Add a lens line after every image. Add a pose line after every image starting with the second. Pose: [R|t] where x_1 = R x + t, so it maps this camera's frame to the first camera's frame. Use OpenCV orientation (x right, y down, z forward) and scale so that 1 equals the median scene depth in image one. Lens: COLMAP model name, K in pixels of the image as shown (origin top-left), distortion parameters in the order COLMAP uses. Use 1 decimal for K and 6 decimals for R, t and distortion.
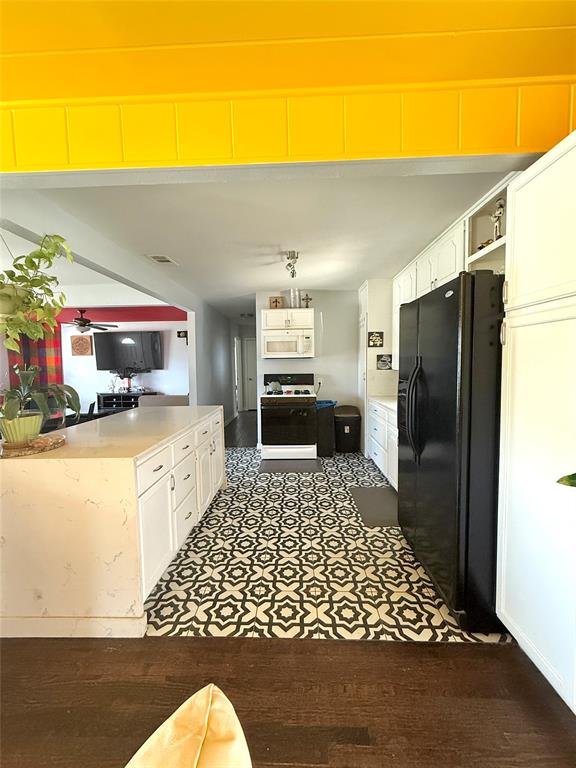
lens RADIAL K [[309.1, 0, 281.5], [0, 309.1, 384.1], [0, 0, 1]] dist [-0.000674, 0.000593]
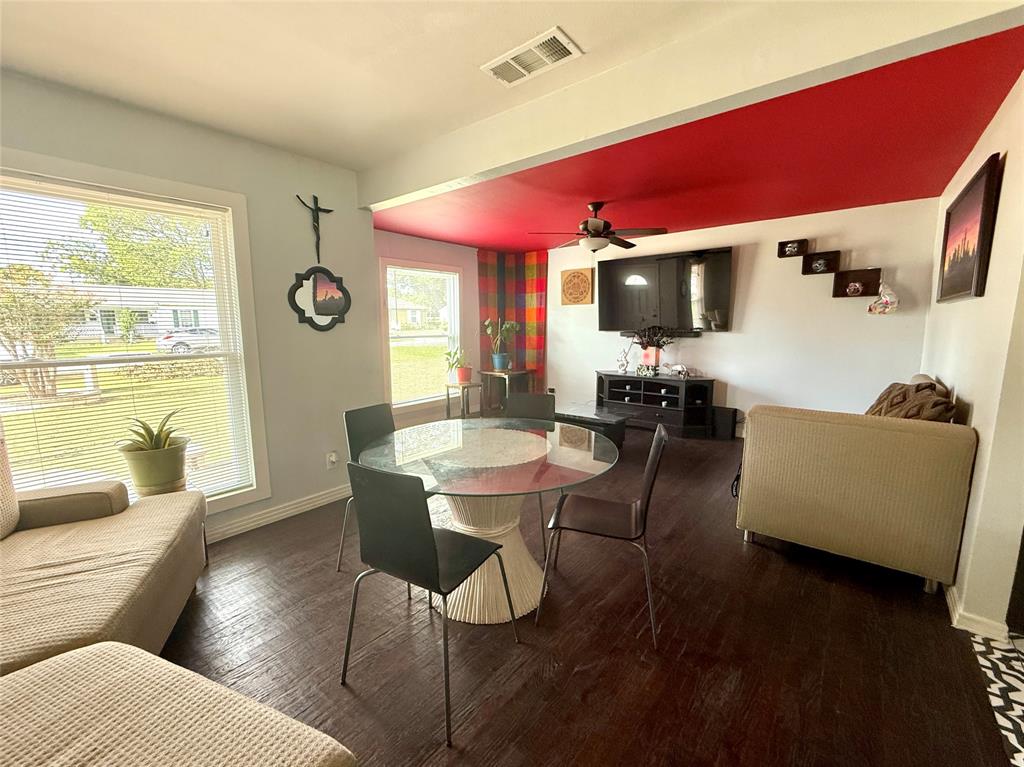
lens RADIAL K [[412.2, 0, 518.5], [0, 412.2, 383.4], [0, 0, 1]] dist [-0.000674, 0.000593]
pose [[0.805016, 0.094119, -0.585740, -0.273069], [-0.053225, 0.994812, 0.086700, -0.007029], [0.590861, -0.038619, 0.805848, 0.316561]]
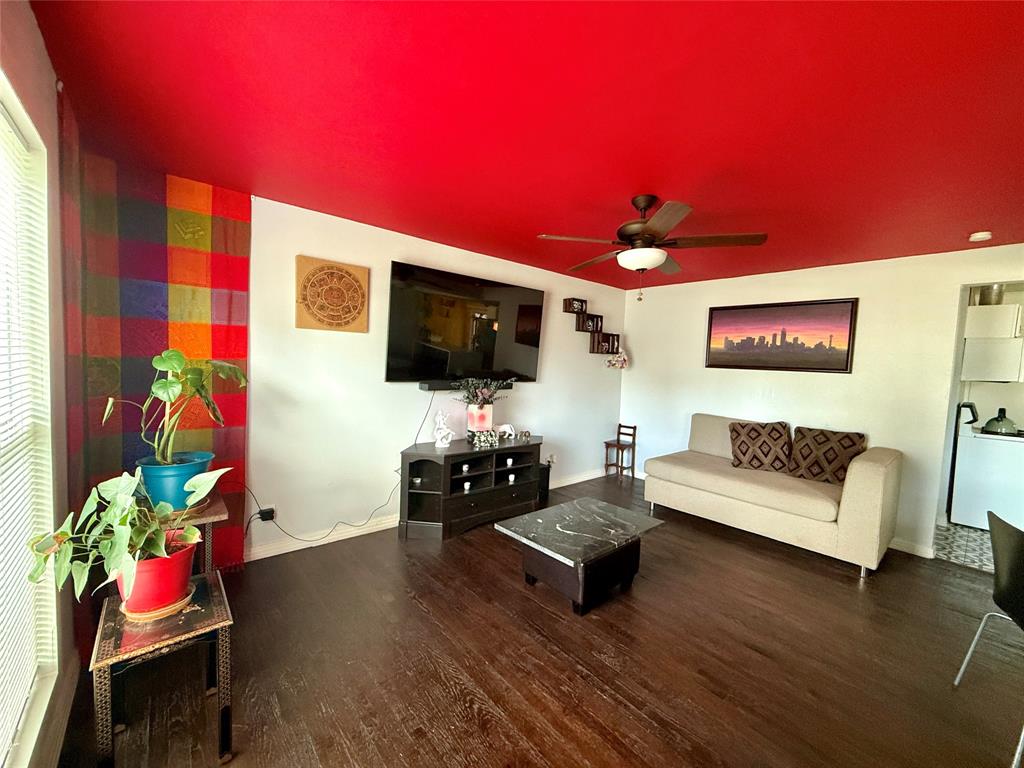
lens RADIAL K [[412.2, 0, 508.9], [0, 412.2, 384.6], [0, 0, 1]] dist [-0.000674, 0.000593]
pose [[0.737700, 0.007646, 0.675085, -0.798498], [-0.004743, 0.999970, -0.006142, -0.039751], [-0.675112, 0.001329, 0.737714, 0.610170]]
